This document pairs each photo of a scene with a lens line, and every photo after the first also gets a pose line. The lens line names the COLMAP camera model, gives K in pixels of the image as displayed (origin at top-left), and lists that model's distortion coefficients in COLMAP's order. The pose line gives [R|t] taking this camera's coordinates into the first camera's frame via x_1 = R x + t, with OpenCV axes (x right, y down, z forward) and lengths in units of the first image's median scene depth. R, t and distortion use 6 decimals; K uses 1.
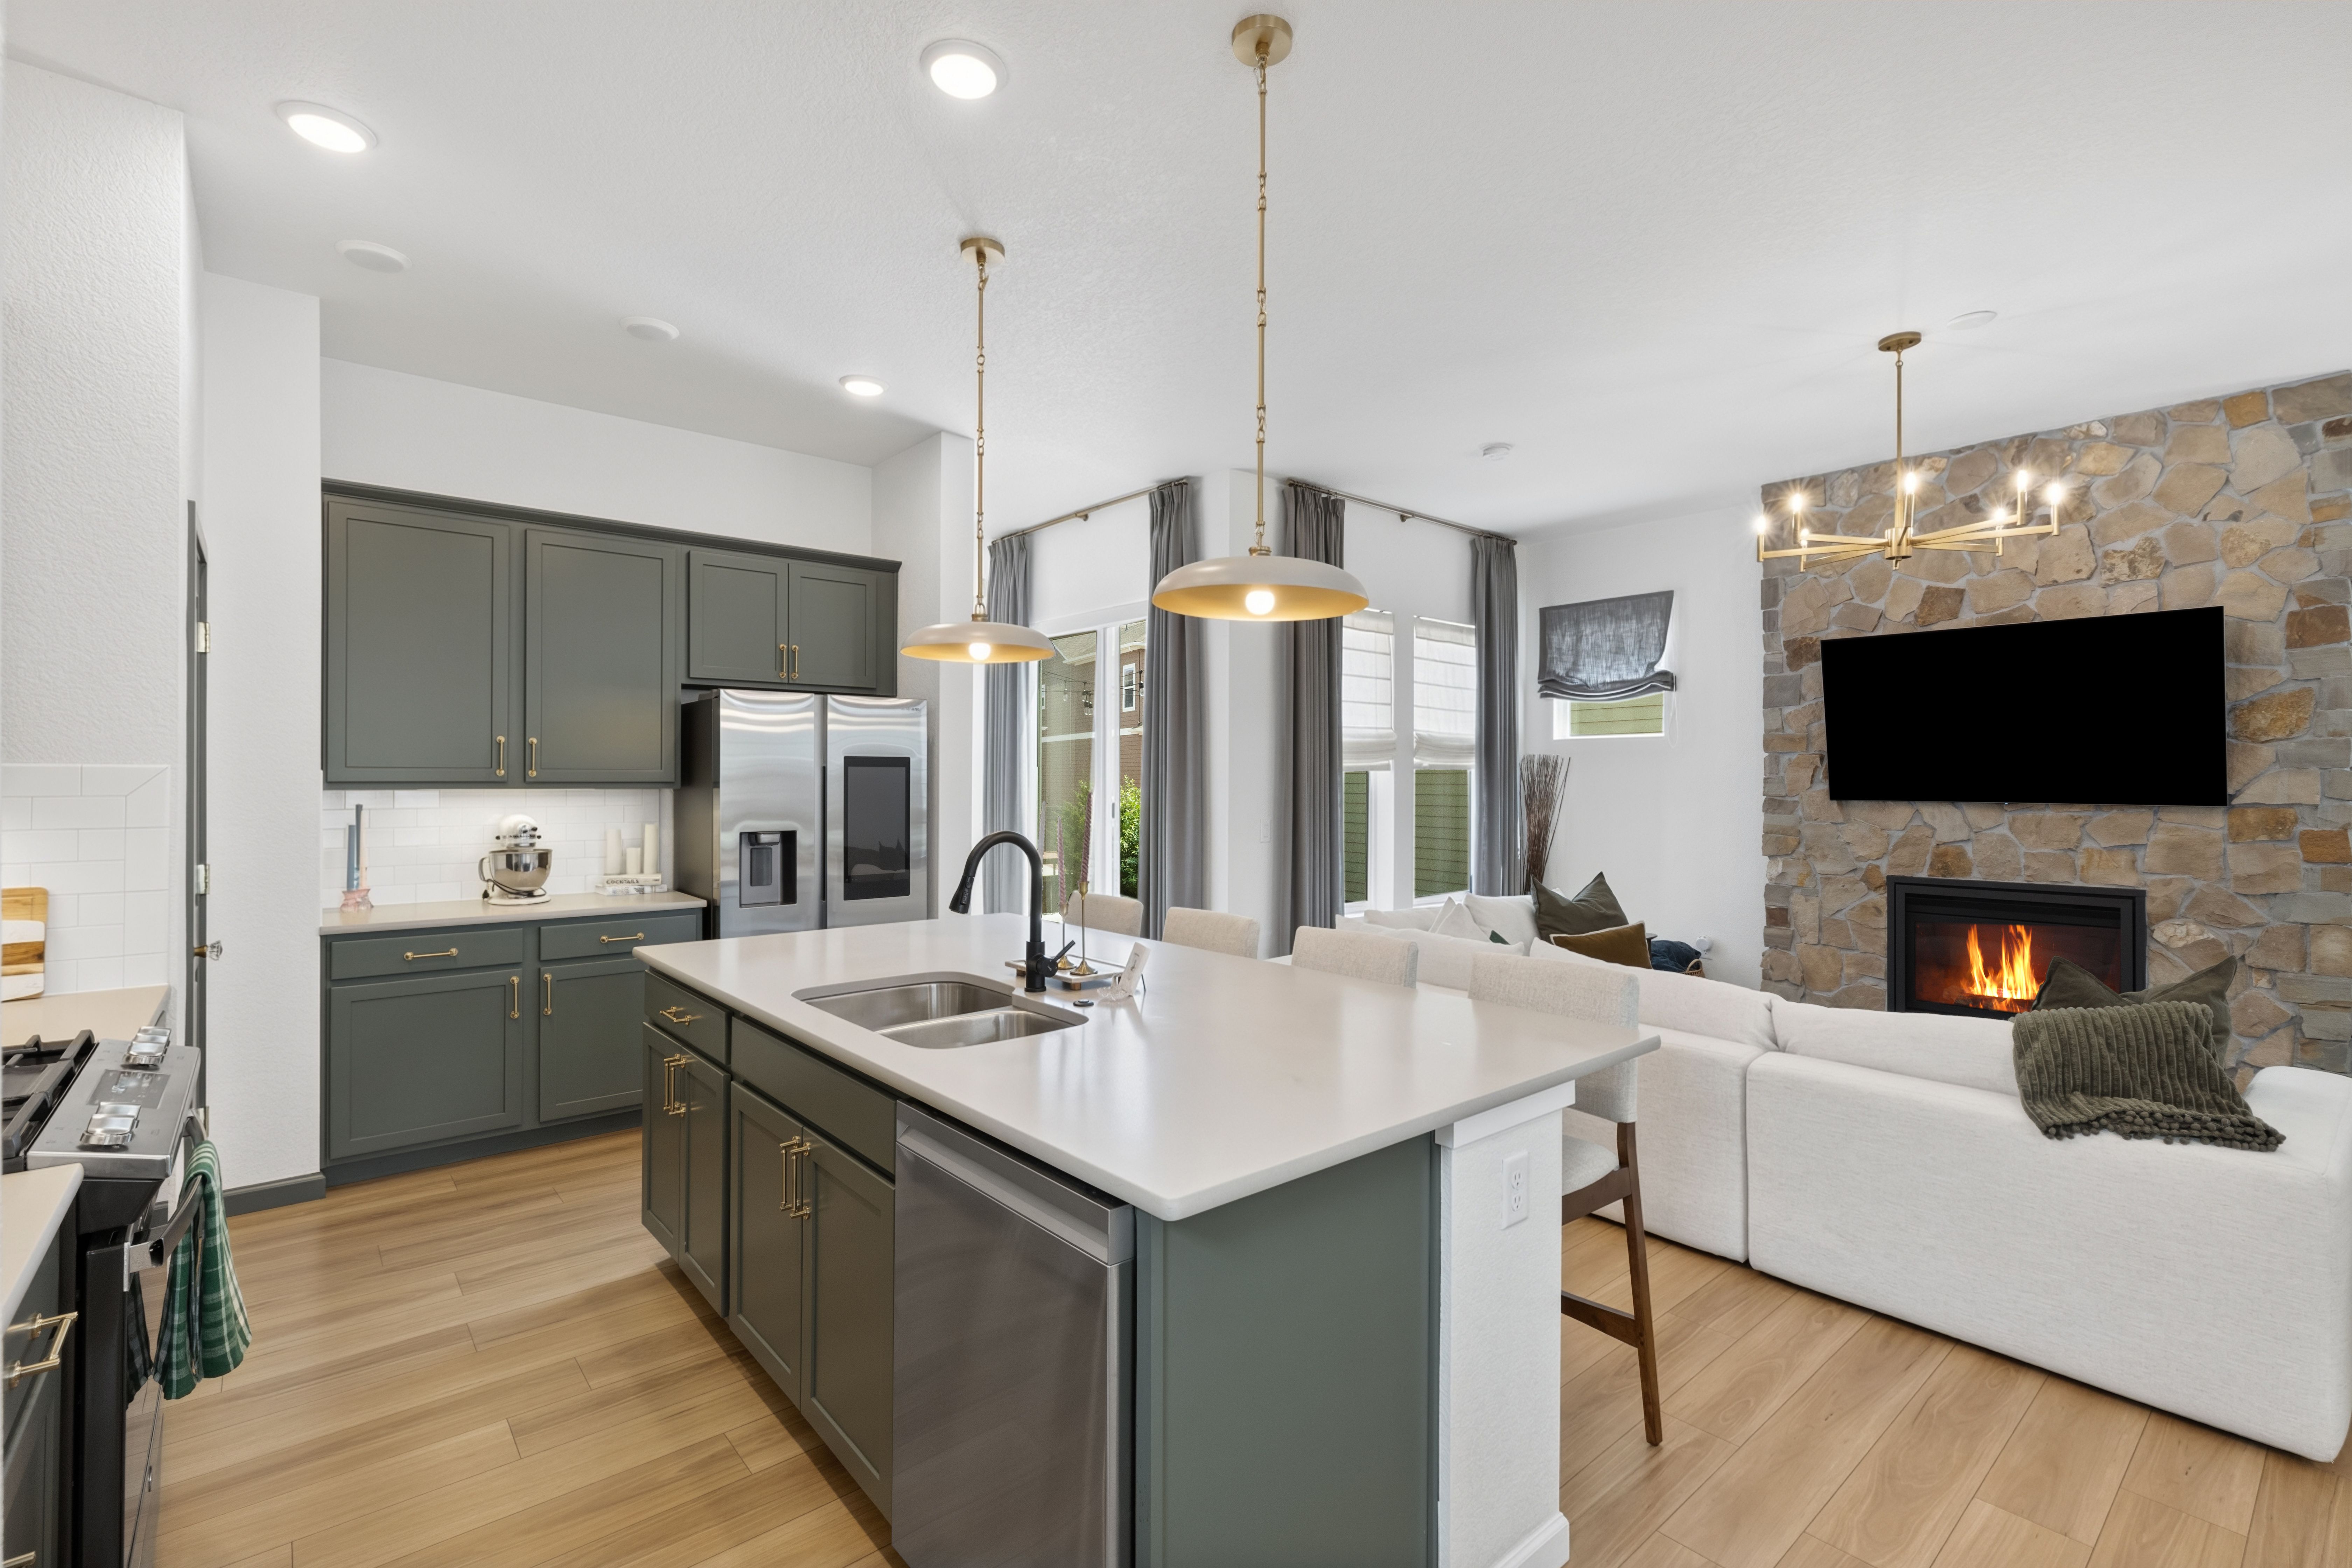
lens RADIAL K [[1061.3, 0, 1177.2], [0, 1061.3, 771.3], [0, 0, 1]] dist [0.006984, -0.000128]
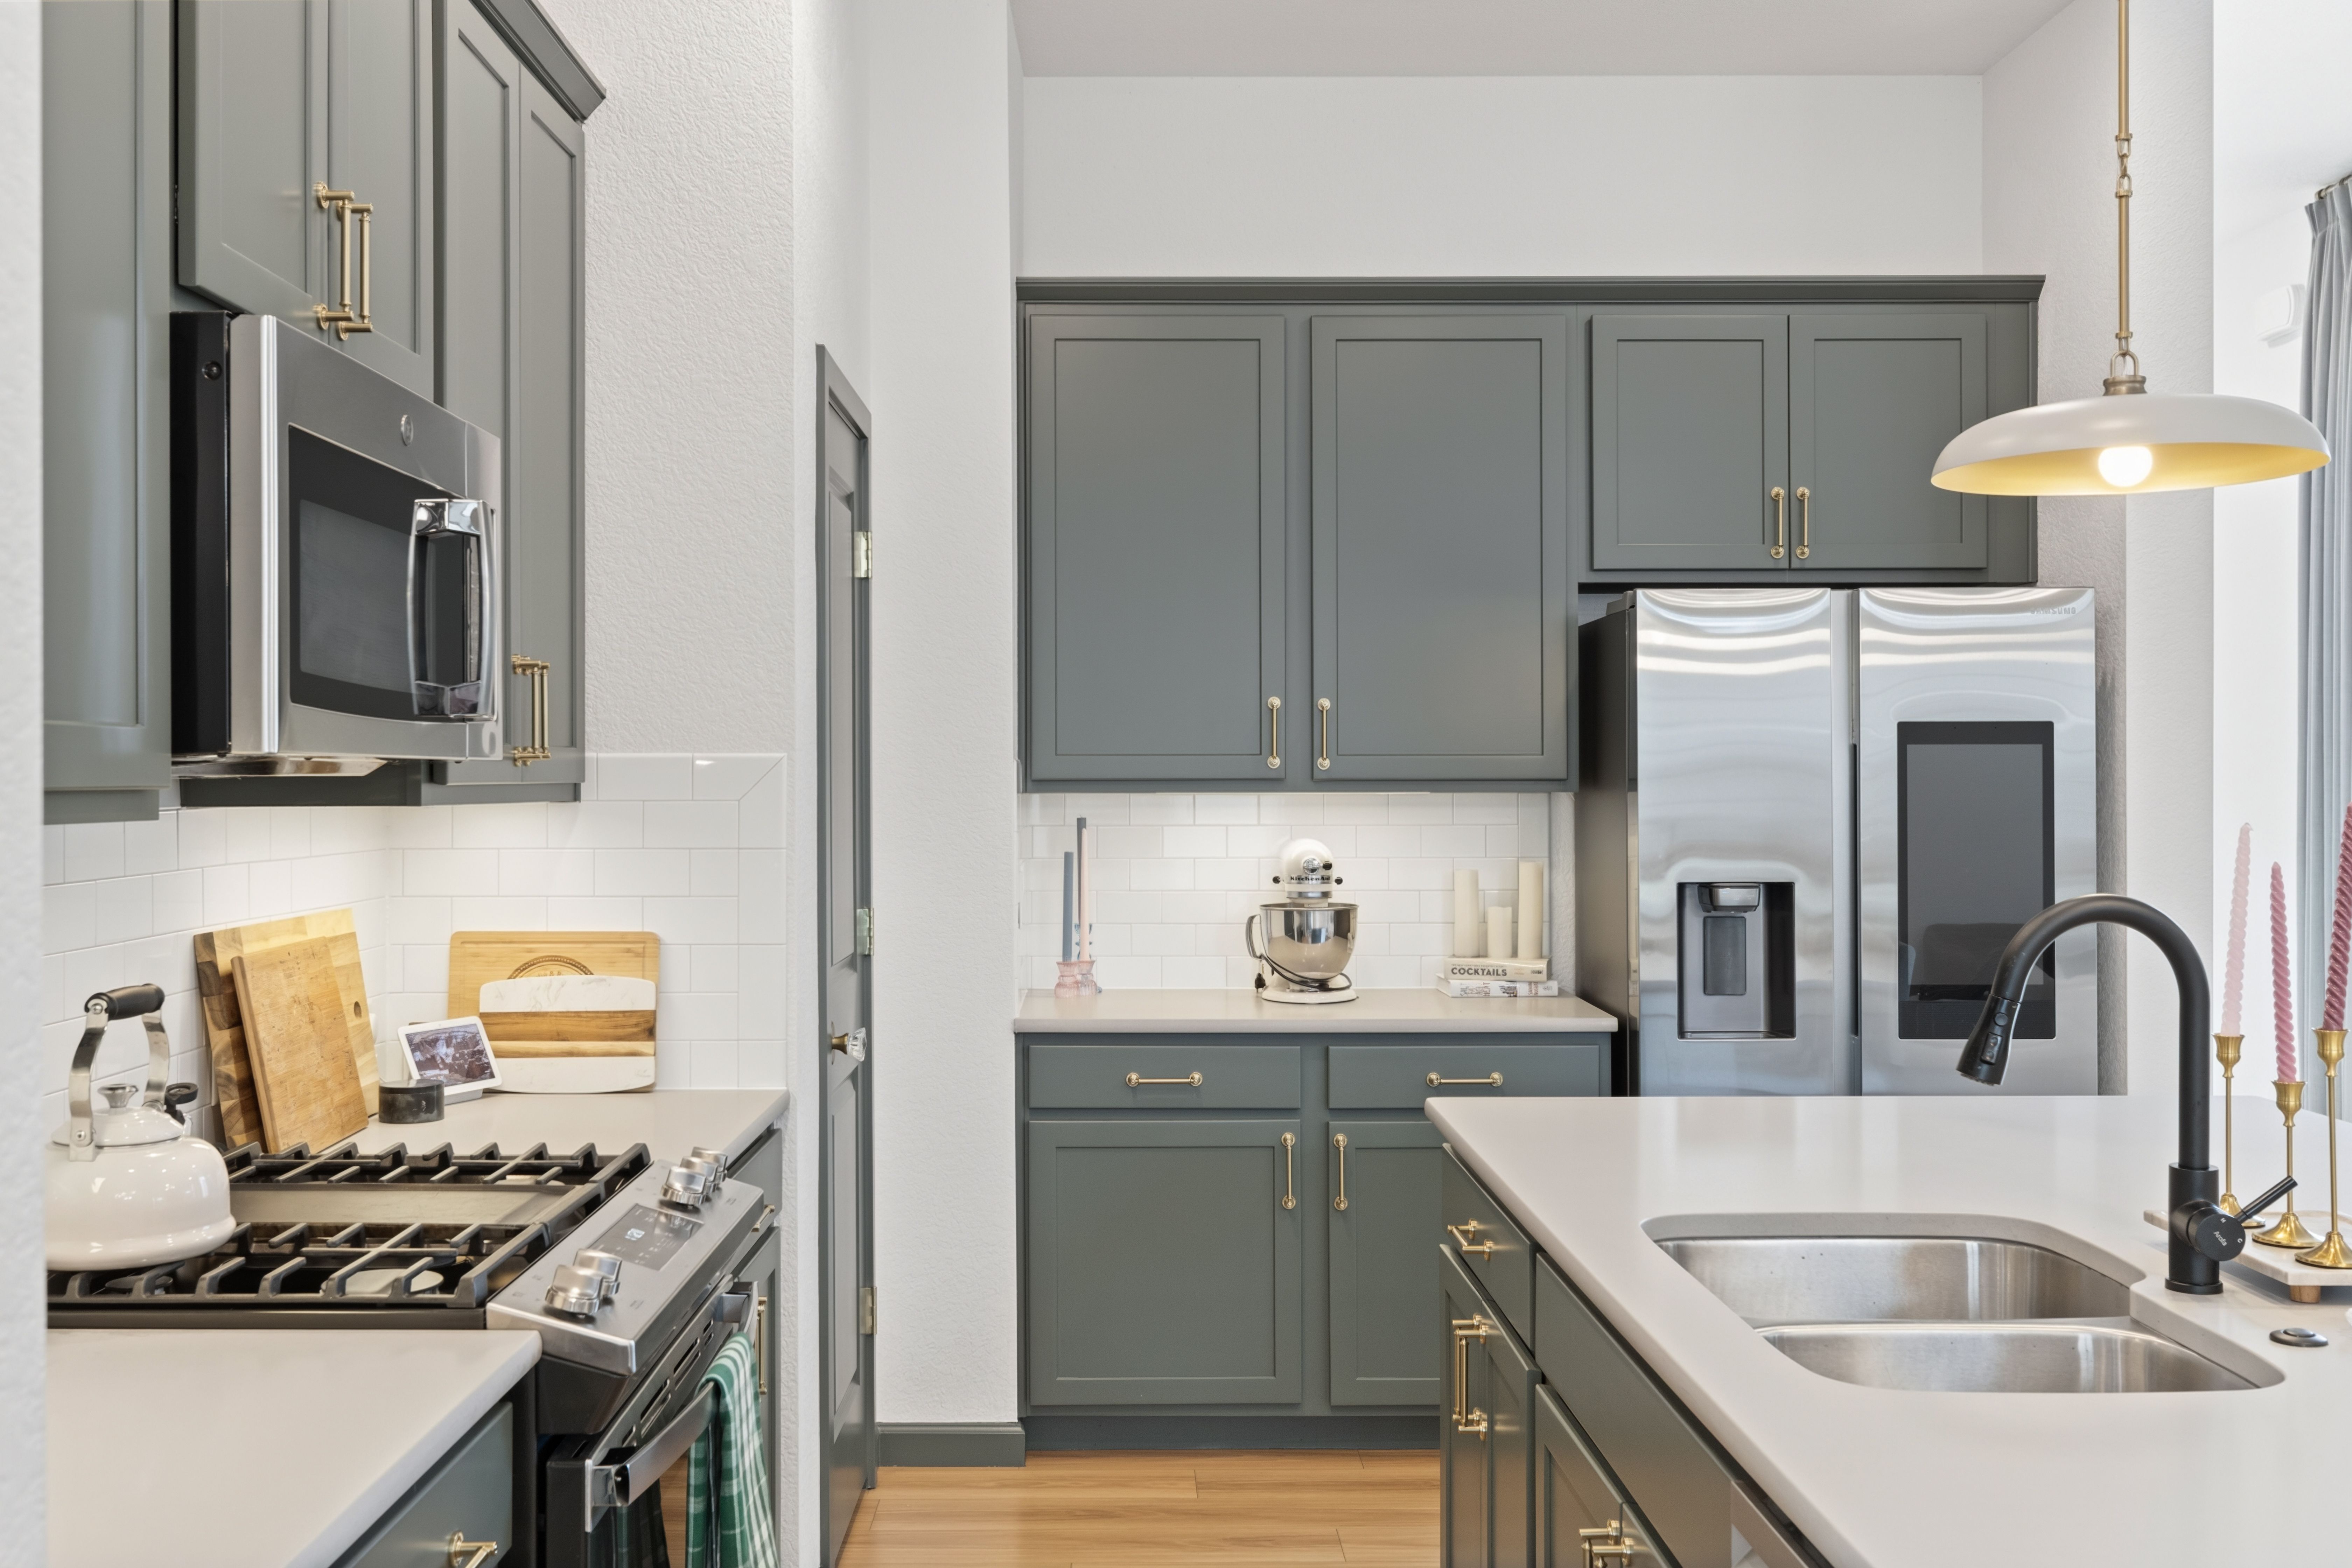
lens RADIAL K [[2288.9, 0, 1131.5], [0, 2288.9, 767.3], [0, 0, 1]] dist [0.000407, 0.000000]
pose [[0.764947, -0.004926, -0.644074, 0.068646], [0.007719, 0.999969, 0.001519, 0.001208], [0.644046, -0.006134, 0.764962, 0.038337]]
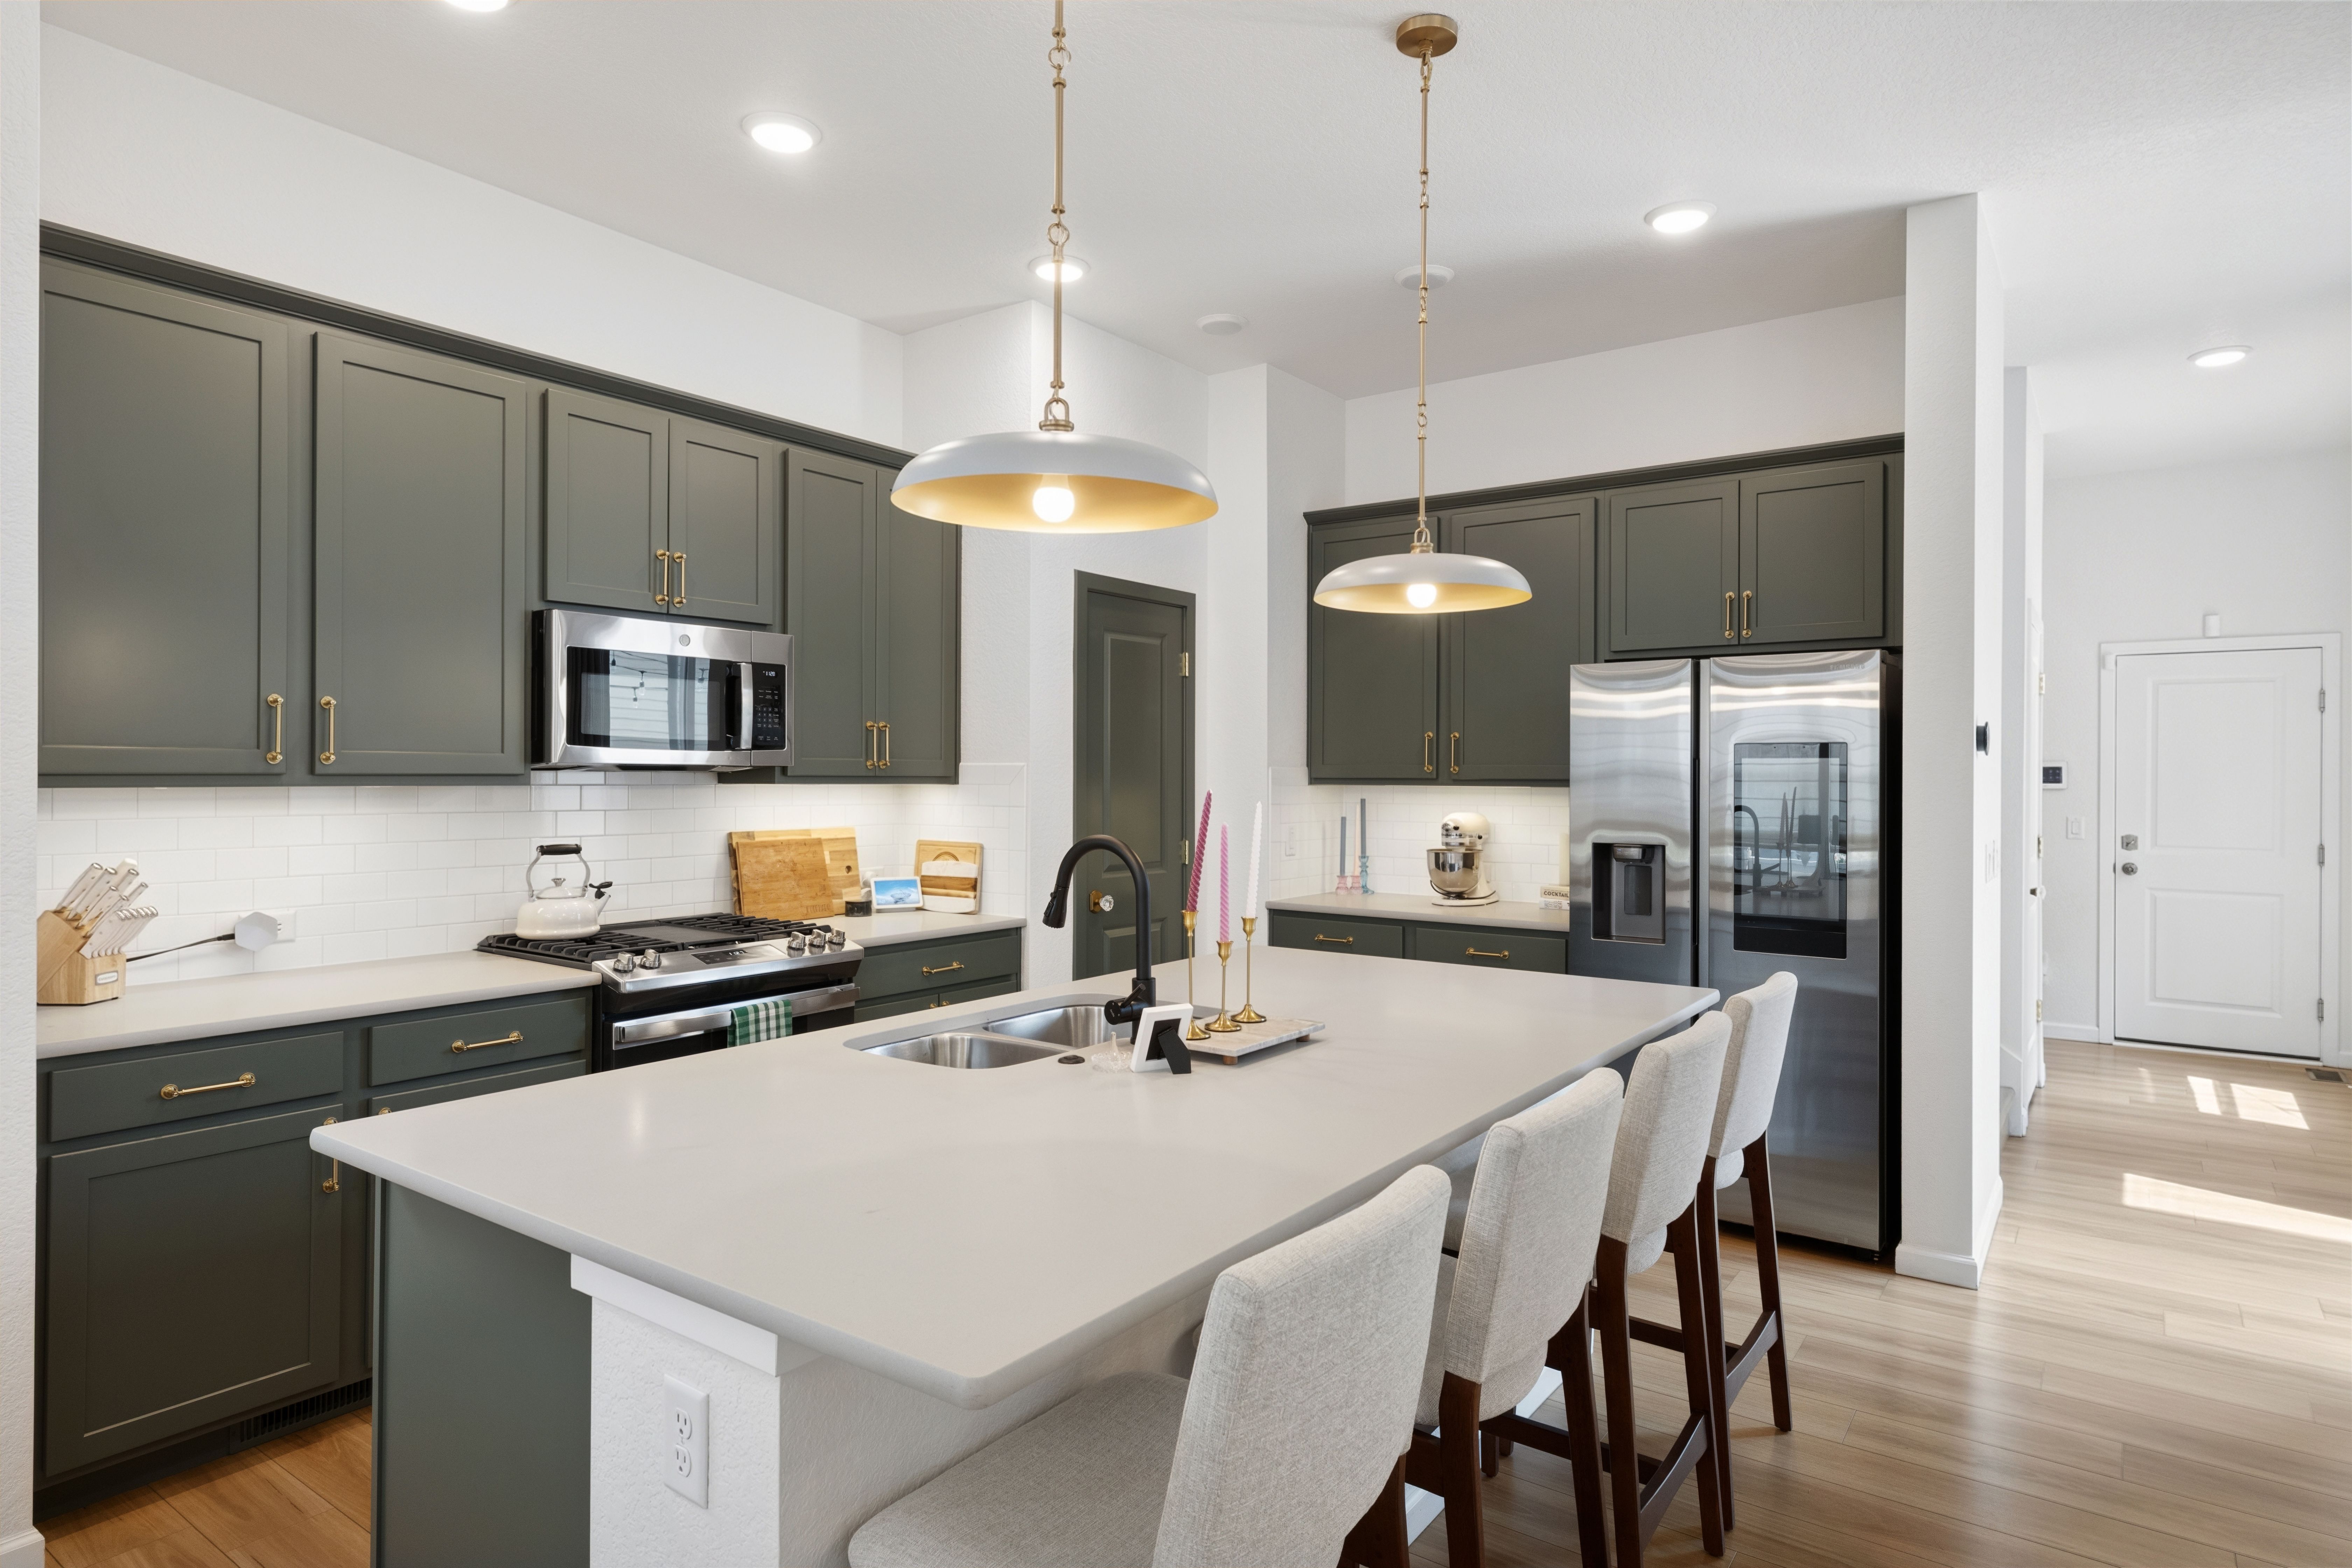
lens RADIAL K [[1320.6, 0, 1163.3], [0, 1320.6, 760.8], [0, 0, 1]] dist [0.013605, 0.000760]
pose [[0.229955, -0.009860, -0.973151, 0.458803], [0.002075, 0.999951, -0.009641, 0.004735], [0.973199, 0.000197, 0.229964, 0.444053]]
